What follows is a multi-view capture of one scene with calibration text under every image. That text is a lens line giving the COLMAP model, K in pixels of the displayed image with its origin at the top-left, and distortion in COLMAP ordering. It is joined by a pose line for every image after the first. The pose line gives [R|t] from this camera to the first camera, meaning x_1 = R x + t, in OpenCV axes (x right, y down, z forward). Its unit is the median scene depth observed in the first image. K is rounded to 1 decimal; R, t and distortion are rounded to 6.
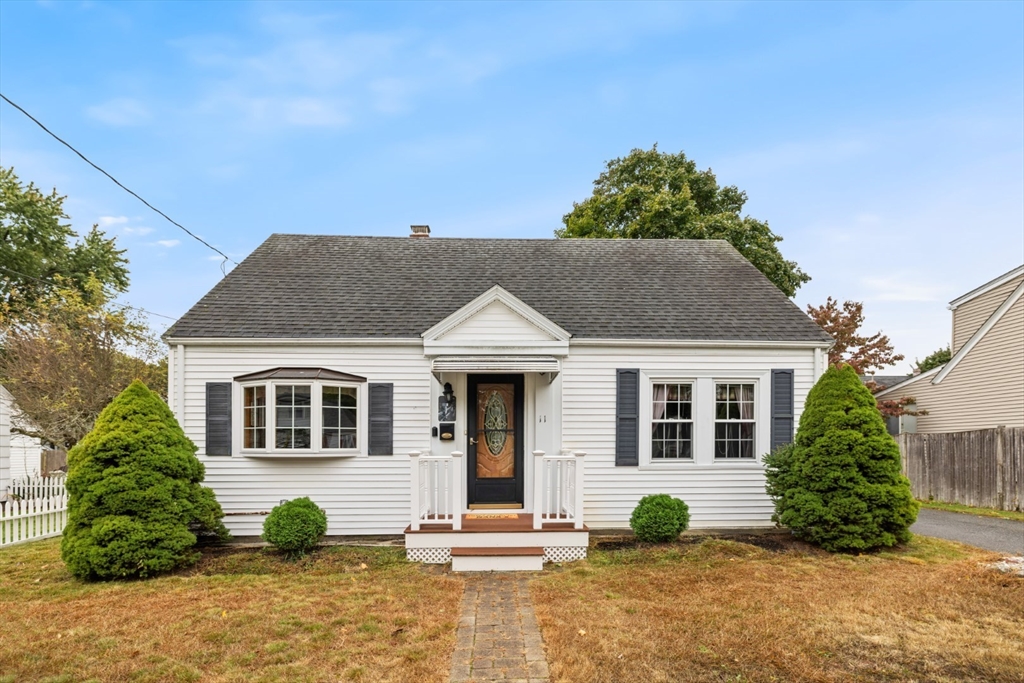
lens RADIAL K [[499.1, 0, 511.5], [0, 499.1, 389.3], [0, 0, 1]] dist [-0.005486, -0.000335]
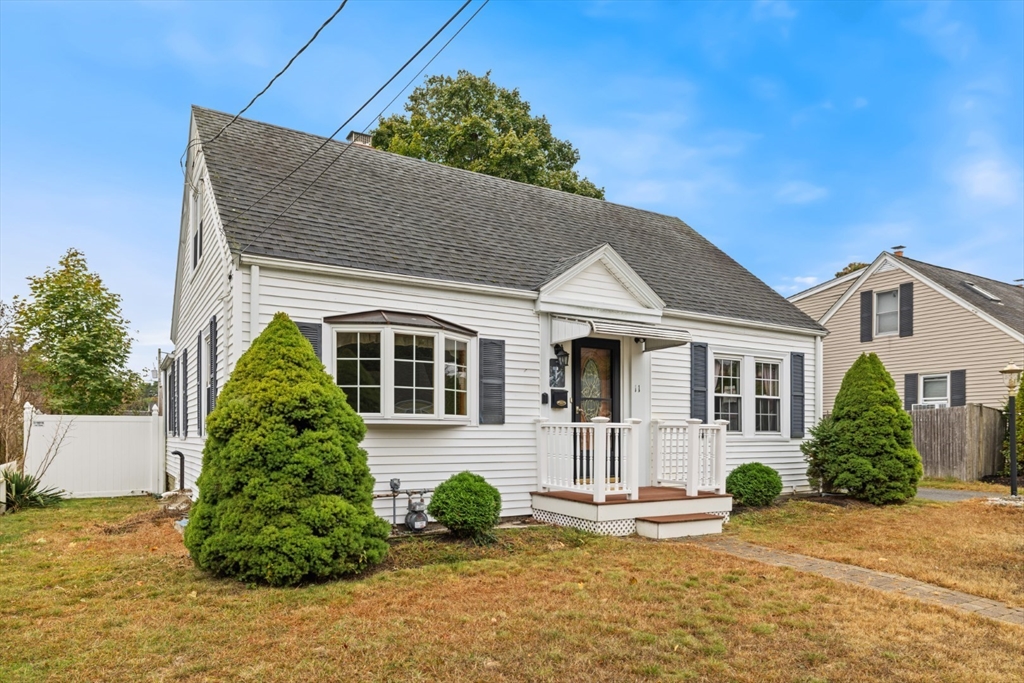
lens RADIAL K [[659.2, 0, 512.0], [0, 659.2, 341.5], [0, 0, 1]] dist [-0.001227, -0.000040]
pose [[0.878149, 0.071349, 0.473037, -0.768735], [-0.059064, 0.997420, -0.040796, 0.035476], [-0.474727, 0.007886, 0.880098, -0.005541]]
